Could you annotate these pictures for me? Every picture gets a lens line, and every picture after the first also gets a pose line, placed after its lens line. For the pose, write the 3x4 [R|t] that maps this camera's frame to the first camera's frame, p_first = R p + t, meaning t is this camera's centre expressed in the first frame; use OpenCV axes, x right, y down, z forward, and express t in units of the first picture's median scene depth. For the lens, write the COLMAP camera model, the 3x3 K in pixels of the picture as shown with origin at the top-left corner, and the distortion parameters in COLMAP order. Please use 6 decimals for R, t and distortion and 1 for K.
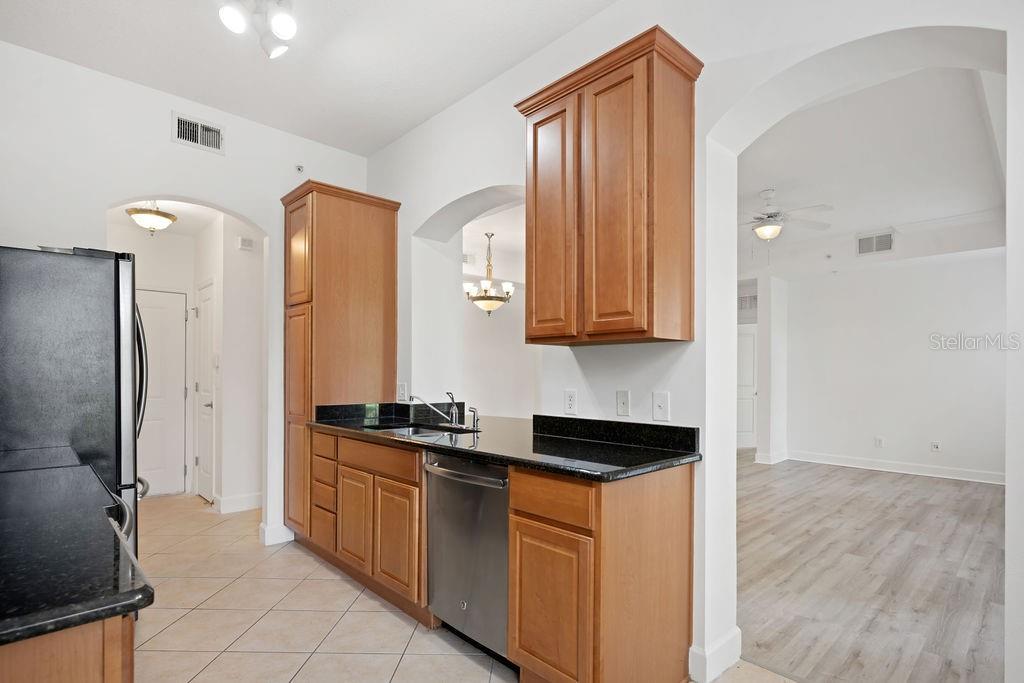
lens RADIAL K [[515.5, 0, 538.0], [0, 515.5, 373.8], [0, 0, 1]] dist [0.002829, 0.000290]
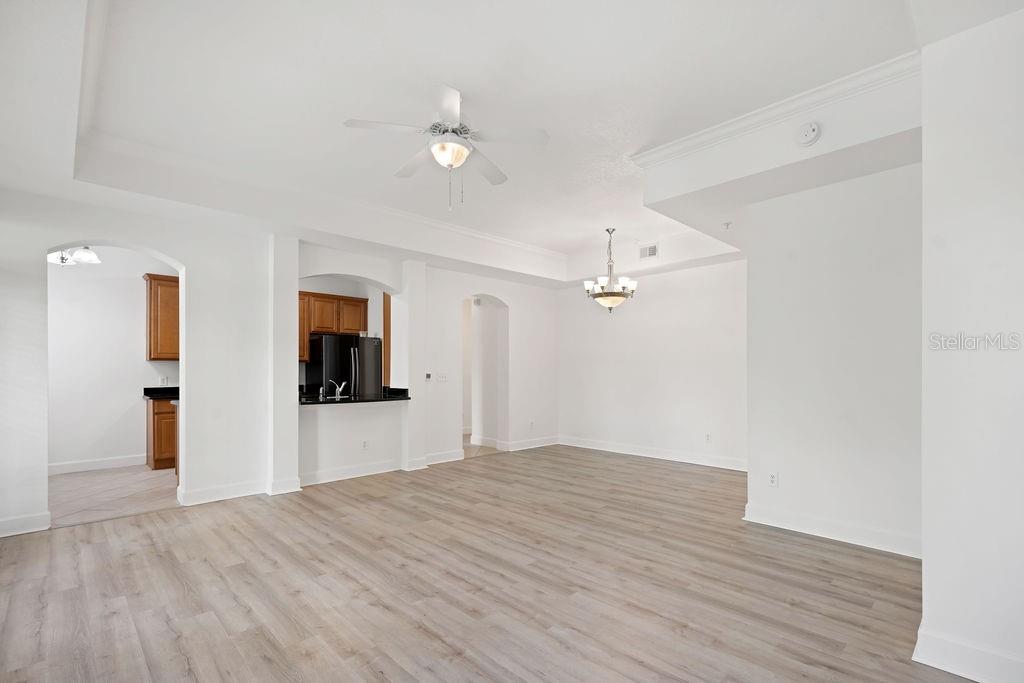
lens RADIAL K [[465.6, 0, 522.5], [0, 465.6, 368.7], [0, 0, 1]] dist [-0.001307, 0.000285]
pose [[-0.004532, -0.011114, -0.999928, 0.850817], [0.000283, 0.999938, -0.011115, 0.006798], [0.999990, -0.000334, -0.004529, 0.892294]]
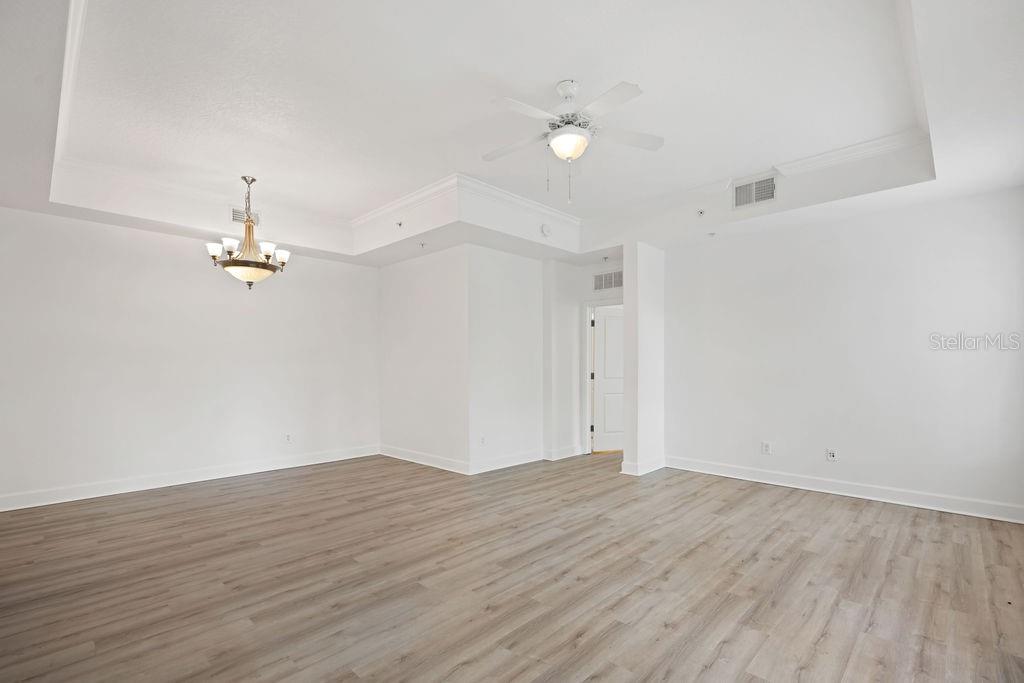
lens RADIAL K [[465.6, 0, 536.7], [0, 465.6, 373.1], [0, 0, 1]] dist [-0.001307, 0.000285]
pose [[0.999090, -0.009334, 0.041620, 0.309003], [0.008750, 0.999861, 0.014189, 0.004379], [-0.041747, -0.013812, 0.999033, 0.330490]]
